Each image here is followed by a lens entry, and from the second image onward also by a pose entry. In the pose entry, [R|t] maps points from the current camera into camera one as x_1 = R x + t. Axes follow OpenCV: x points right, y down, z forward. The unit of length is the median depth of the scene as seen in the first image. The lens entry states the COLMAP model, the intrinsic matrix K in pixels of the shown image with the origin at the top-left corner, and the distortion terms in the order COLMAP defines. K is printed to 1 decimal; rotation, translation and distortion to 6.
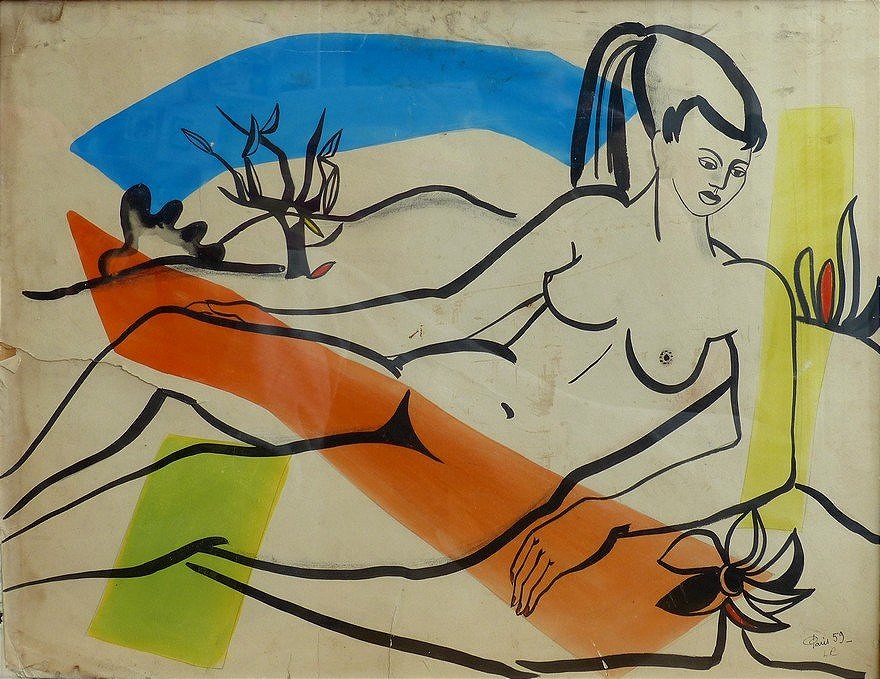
lens RADIAL K [[2361.7, 0, 440.0], [0, 2361.7, 337.8], [0, 0, 1]] dist [-0.130609, 0.000000]
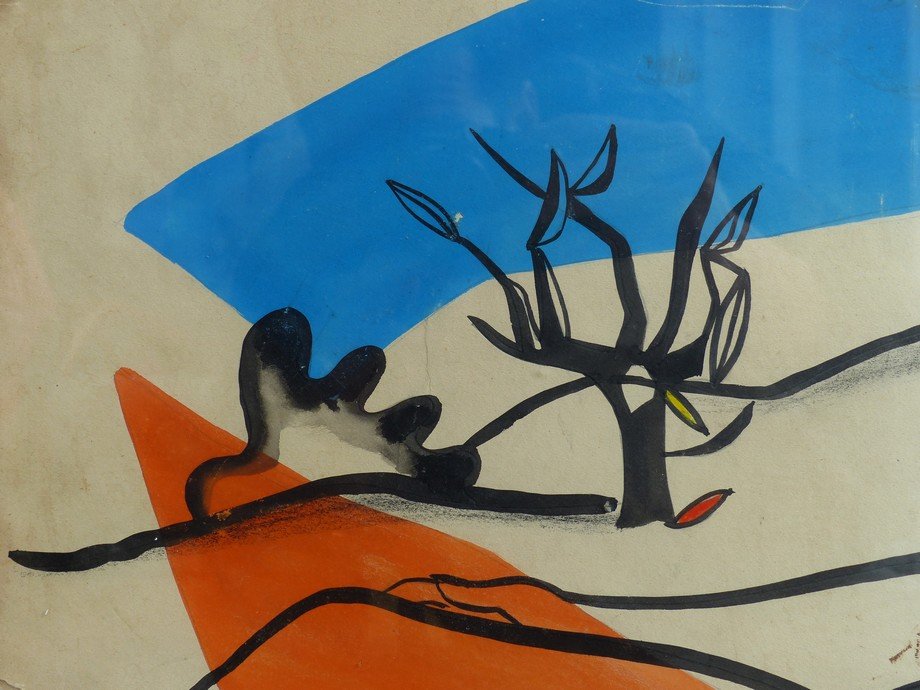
lens RADIAL K [[1553.4, 0, 459.2], [0, 1553.4, 348.7], [0, 0, 1]] dist [-0.054474, 0.000000]
pose [[0.997677, 0.009045, 0.067513, -0.114886], [-0.004796, 0.998012, -0.062834, -0.040042], [-0.067947, 0.062364, 0.995738, 0.713758]]
